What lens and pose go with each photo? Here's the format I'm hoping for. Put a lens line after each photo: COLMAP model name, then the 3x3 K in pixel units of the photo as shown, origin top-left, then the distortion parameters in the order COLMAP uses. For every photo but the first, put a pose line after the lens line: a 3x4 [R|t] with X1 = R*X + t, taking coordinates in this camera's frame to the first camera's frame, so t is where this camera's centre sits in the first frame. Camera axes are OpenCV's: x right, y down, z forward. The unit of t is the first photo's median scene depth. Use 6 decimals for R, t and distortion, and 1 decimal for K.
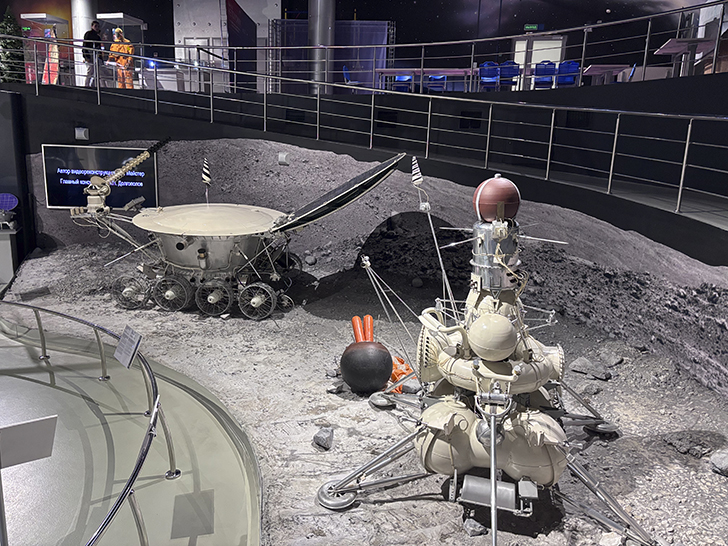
lens RADIAL K [[550.9, 0, 361.4], [0, 550.9, 279.0], [0, 0, 1]] dist [0.055542, -0.072173]
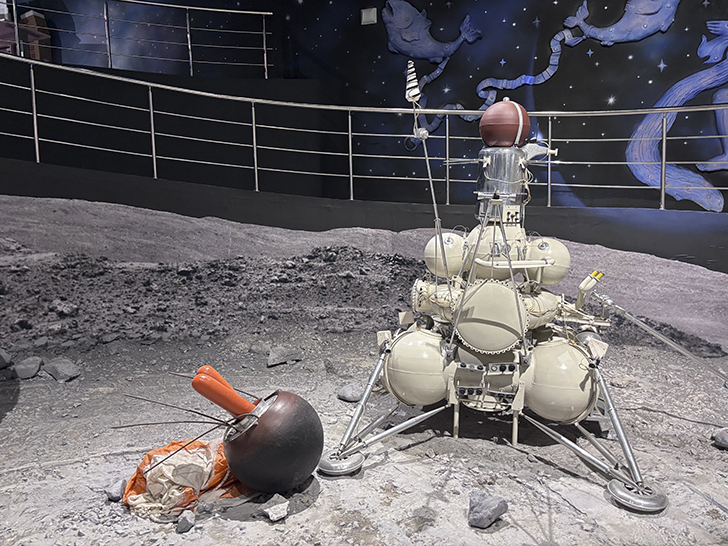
lens RADIAL K [[550.9, 0, 361.4], [0, 550.9, 279.0], [0, 0, 1]] dist [0.055542, -0.072173]
pose [[0.008319, -0.126685, 0.991908, -0.428259], [0.233669, 0.964726, 0.121254, -0.038994], [-0.972281, 0.230769, 0.037628, 0.727680]]
